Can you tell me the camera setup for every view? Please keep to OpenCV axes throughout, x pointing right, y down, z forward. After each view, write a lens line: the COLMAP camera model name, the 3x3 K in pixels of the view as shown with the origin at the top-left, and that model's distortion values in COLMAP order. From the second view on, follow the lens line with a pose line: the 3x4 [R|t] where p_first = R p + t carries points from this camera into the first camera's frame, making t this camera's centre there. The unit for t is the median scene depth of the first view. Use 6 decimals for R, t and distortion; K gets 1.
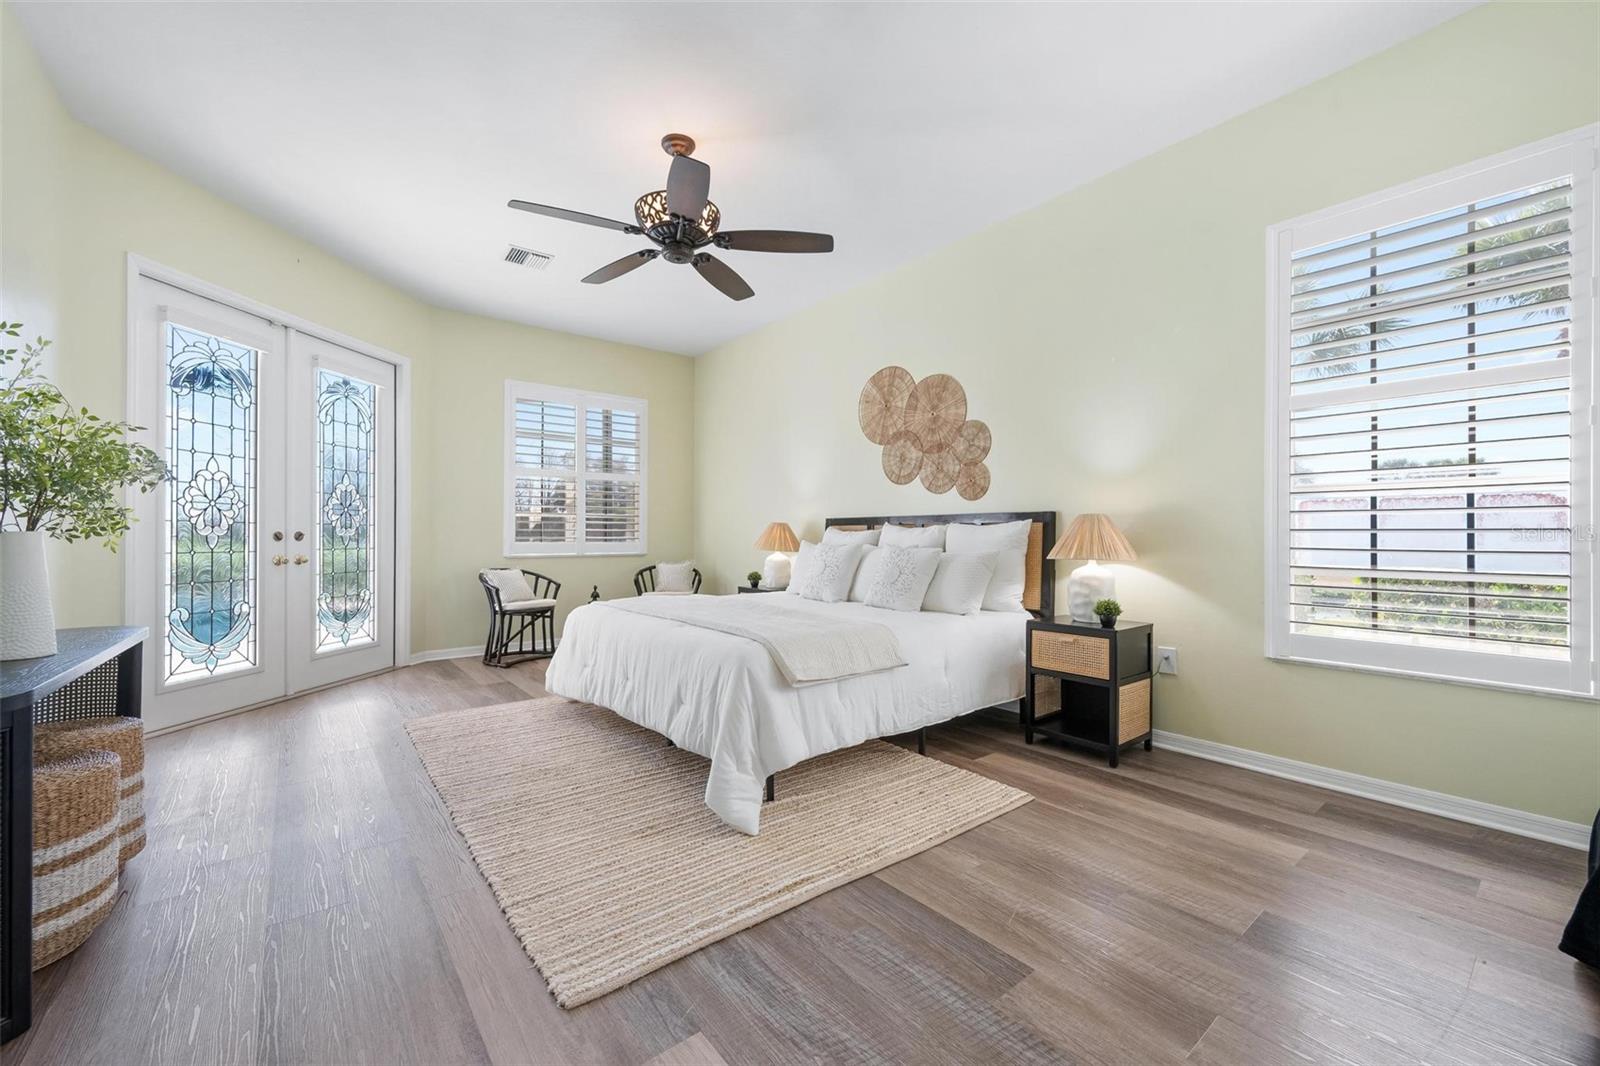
lens RADIAL K [[638.5, 0, 805.0], [0, 638.5, 532.0], [0, 0, 1]] dist [0.001100, -0.000477]
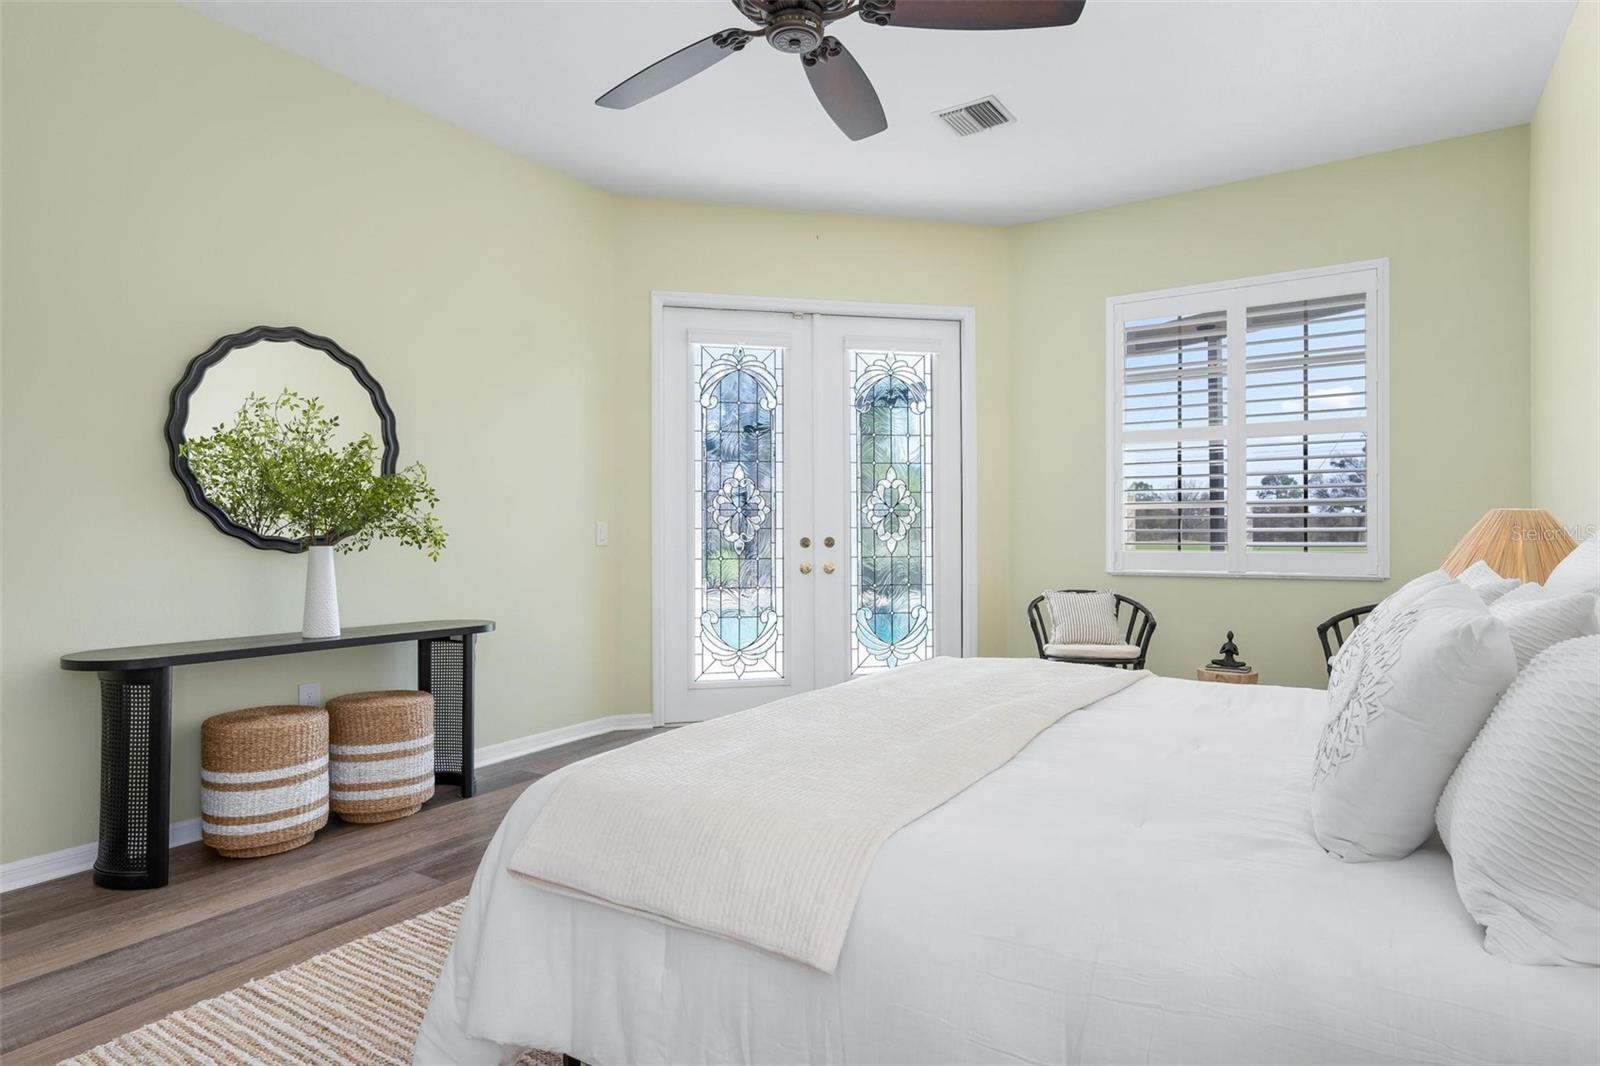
lens RADIAL K [[894.9, 0, 808.4], [0, 894.9, 529.1], [0, 0, 1]] dist [0.001661, 0.003688]
pose [[0.318556, -0.007135, -0.947877, 0.409459], [0.011092, 0.999931, -0.003800, -0.007415], [0.947839, -0.009303, 0.318613, 0.592922]]
